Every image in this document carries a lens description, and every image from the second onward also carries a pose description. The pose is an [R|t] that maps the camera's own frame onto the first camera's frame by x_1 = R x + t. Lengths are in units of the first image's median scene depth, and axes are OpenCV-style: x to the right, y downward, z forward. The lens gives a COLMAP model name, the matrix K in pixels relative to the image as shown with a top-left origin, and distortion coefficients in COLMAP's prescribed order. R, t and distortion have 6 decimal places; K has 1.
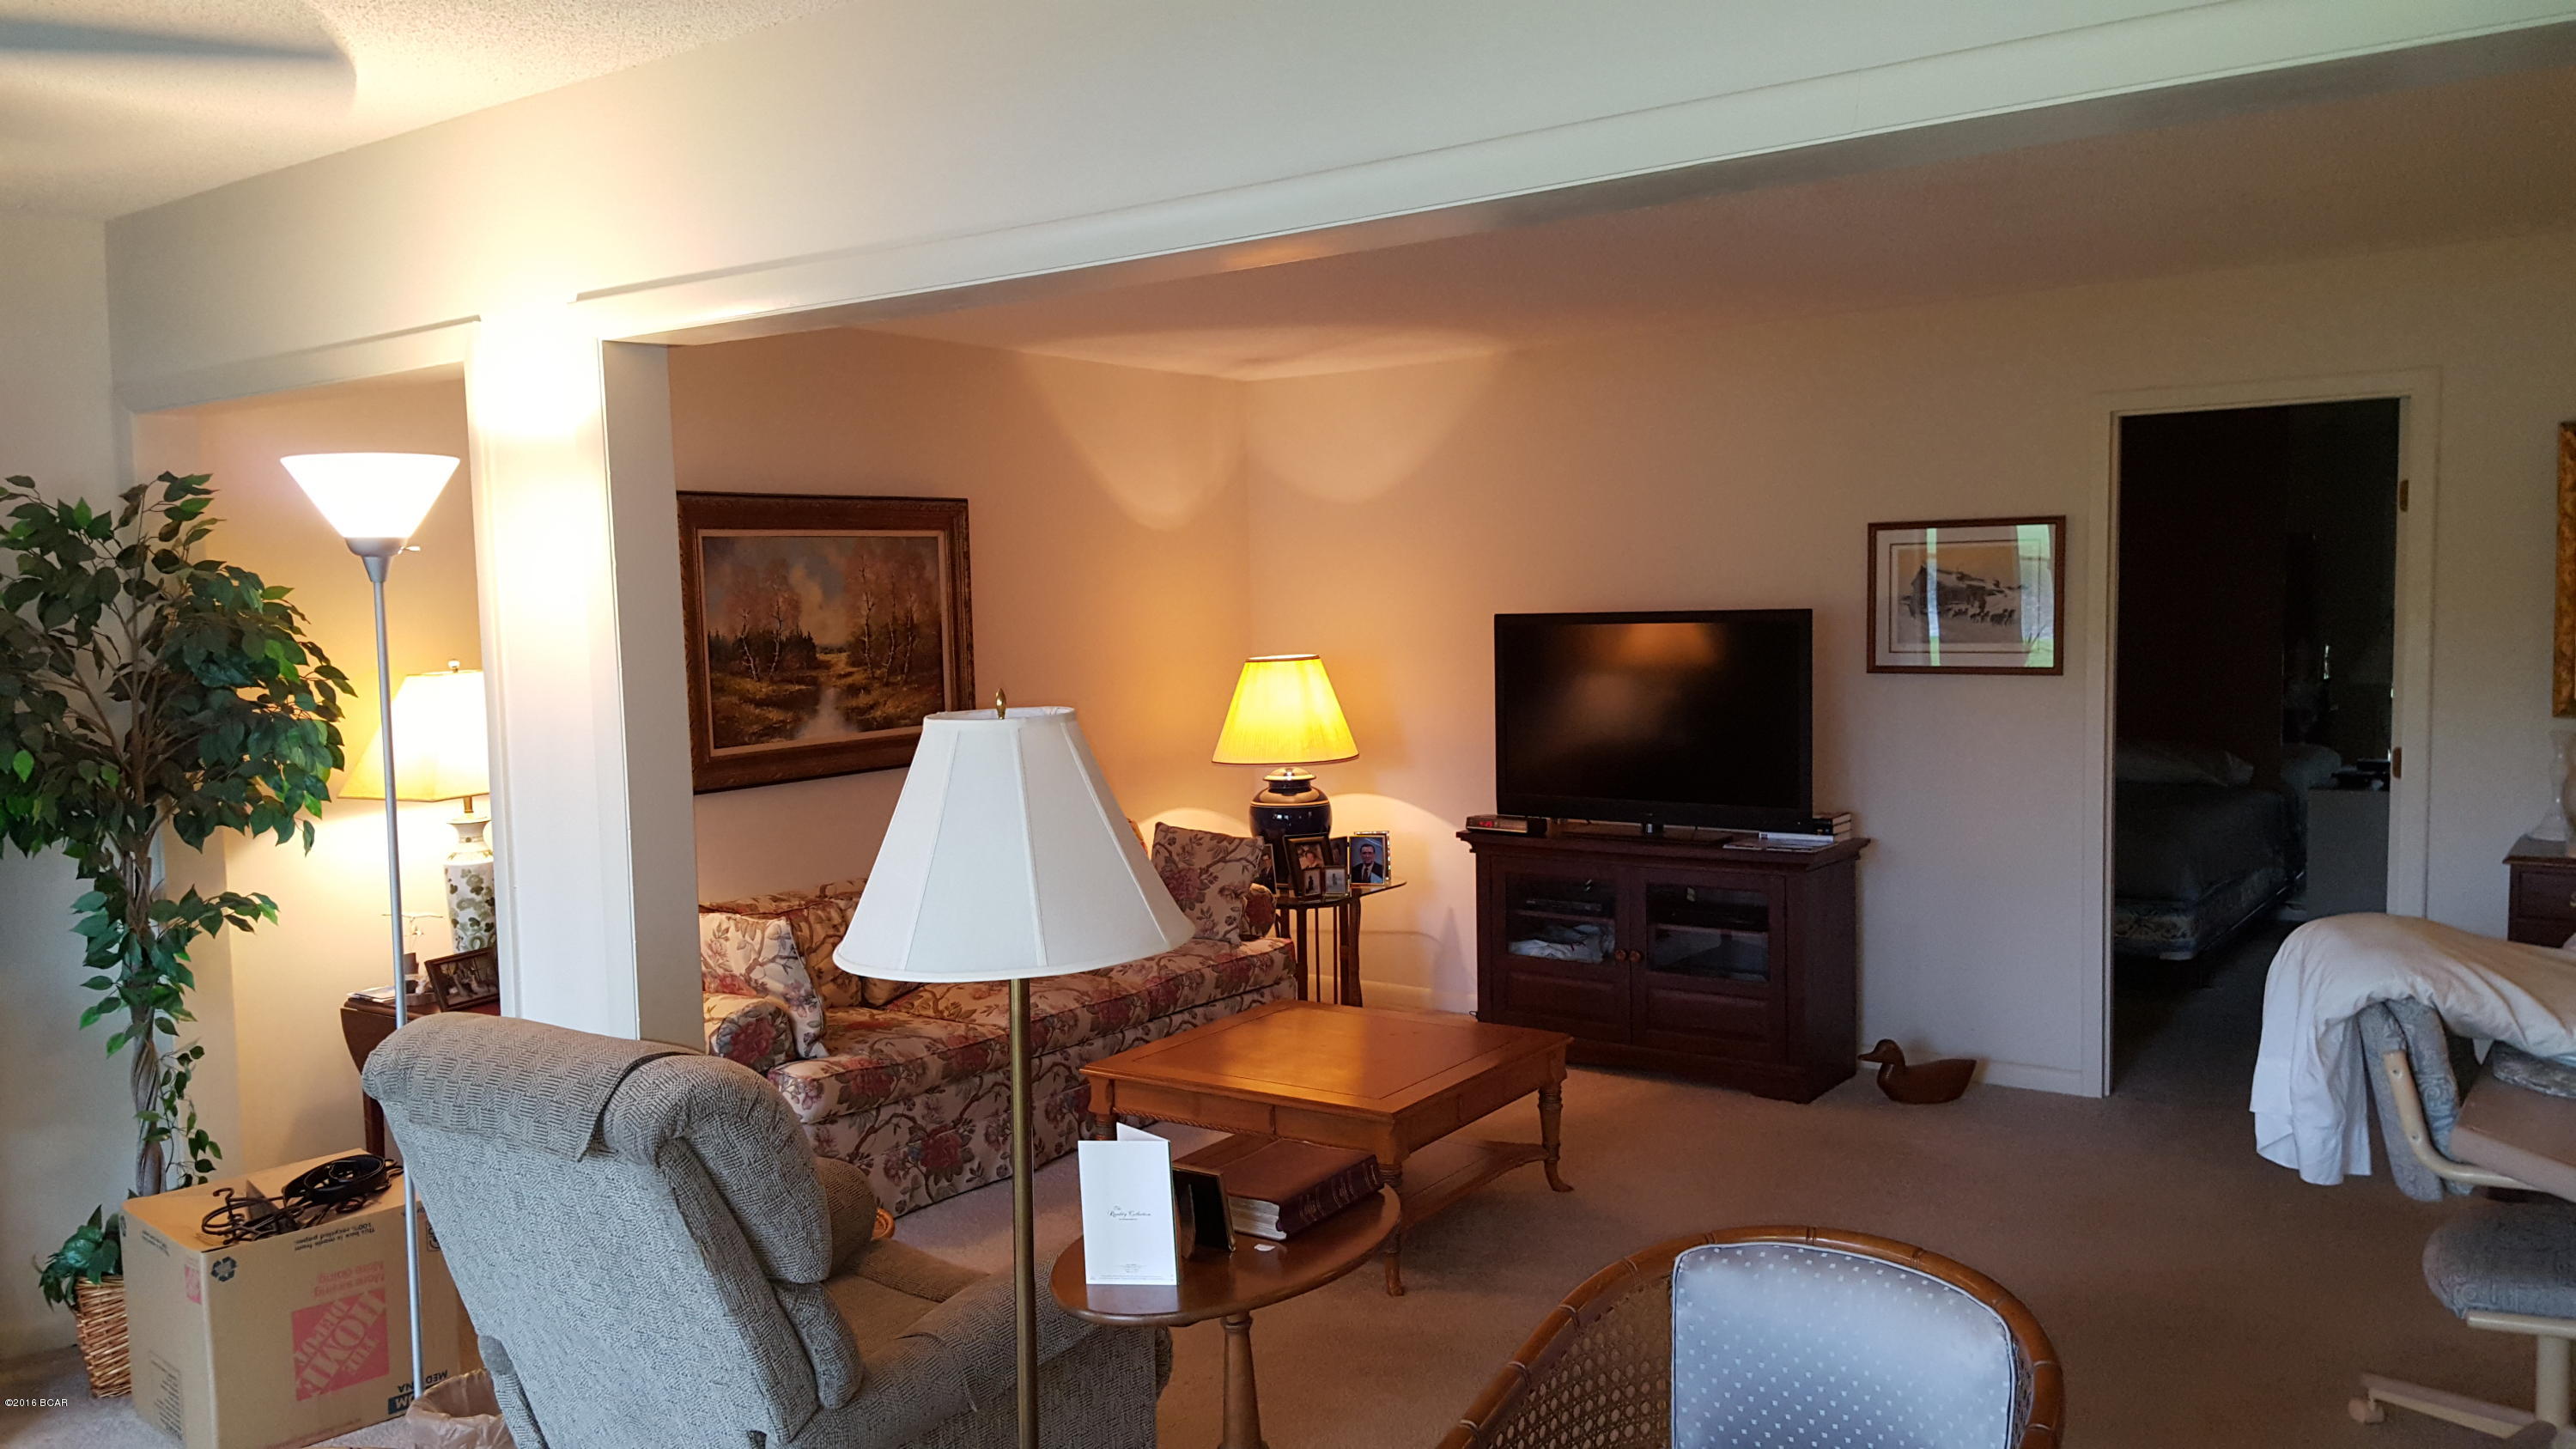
lens RADIAL K [[1886.7, 0, 1272.1], [0, 1886.7, 735.8], [0, 0, 1]] dist [0.137297, -0.226844]
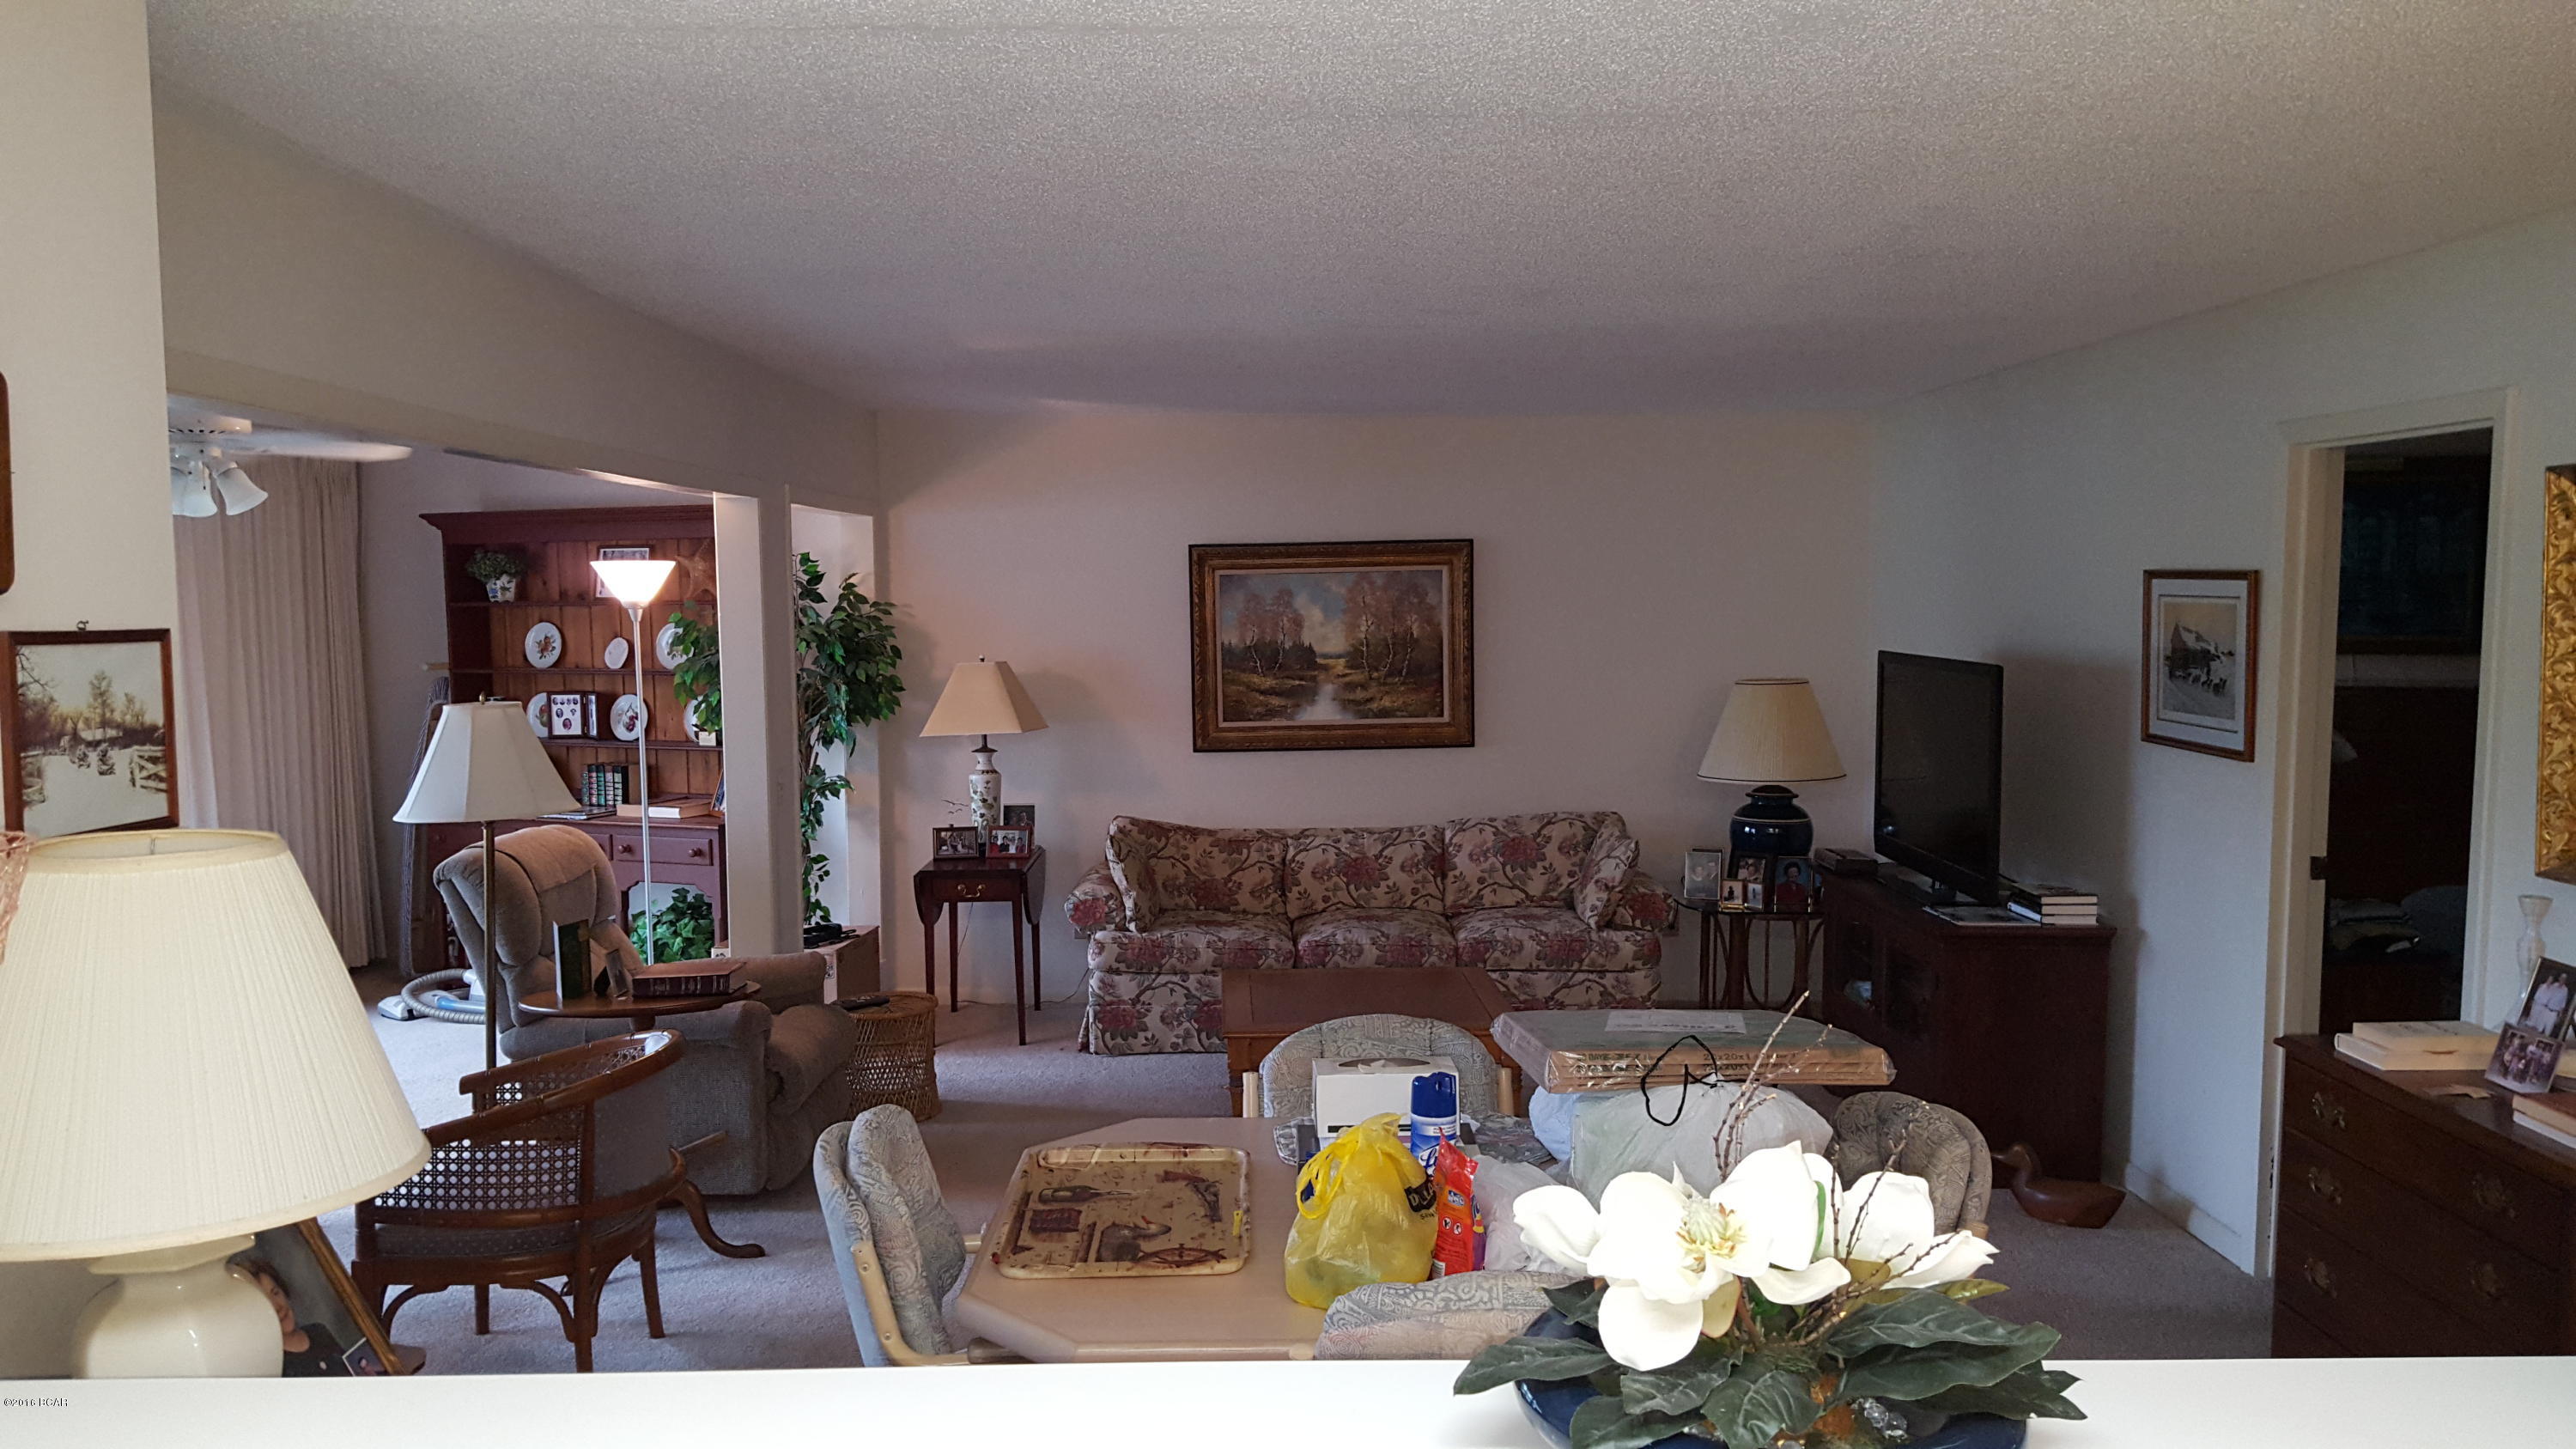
lens RADIAL K [[1886.7, 0, 1272.1], [0, 1886.7, 735.8], [0, 0, 1]] dist [0.137297, -0.226844]
pose [[0.596256, 0.084409, -0.798344, 0.825757], [-0.067077, 0.996218, 0.055233, -0.060656], [0.799987, 0.020618, 0.599663, 0.164073]]
